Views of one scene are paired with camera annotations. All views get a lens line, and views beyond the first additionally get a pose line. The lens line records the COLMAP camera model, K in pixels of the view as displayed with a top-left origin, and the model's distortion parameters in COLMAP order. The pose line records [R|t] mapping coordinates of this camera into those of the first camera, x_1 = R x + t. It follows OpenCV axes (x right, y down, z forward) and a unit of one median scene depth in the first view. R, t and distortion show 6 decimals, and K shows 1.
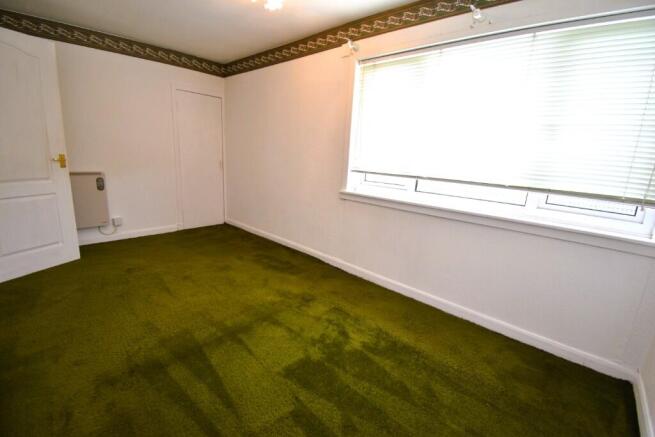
lens RADIAL K [[289.0, 0, 328.8], [0, 289.0, 214.9], [0, 0, 1]] dist [-0.017194, -0.000386]
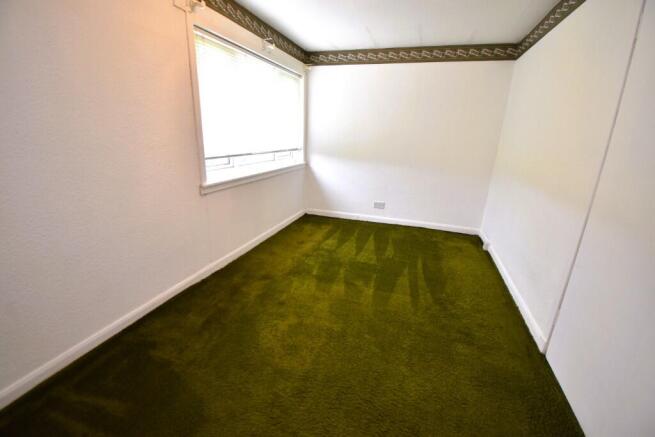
lens RADIAL K [[291.0, 0, 327.5], [0, 291.0, 218.5], [0, 0, 1]] dist [-0.000572, -0.000410]
pose [[-0.398363, -0.312084, 0.862503, -0.866623], [0.163416, 0.901143, 0.401542, -0.279244], [-0.902553, 0.300906, -0.307982, 0.987103]]
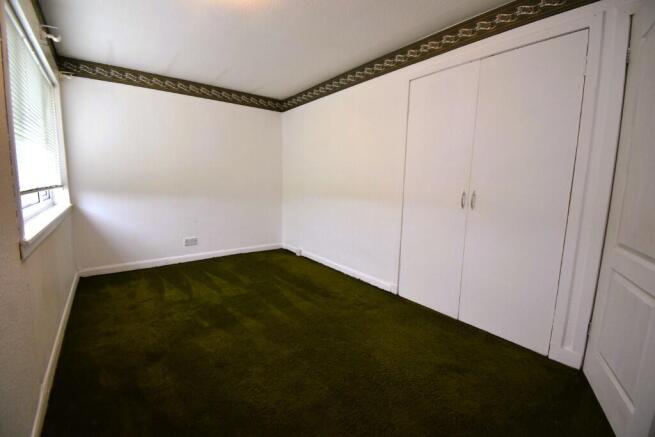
lens RADIAL K [[289.0, 0, 328.8], [0, 289.0, 214.9], [0, 0, 1]] dist [-0.017194, -0.000386]
pose [[-0.983303, -0.072073, 0.167094, -0.510852], [-0.009527, 0.937354, 0.348249, -0.284696], [-0.181725, 0.340842, -0.922390, 1.331702]]
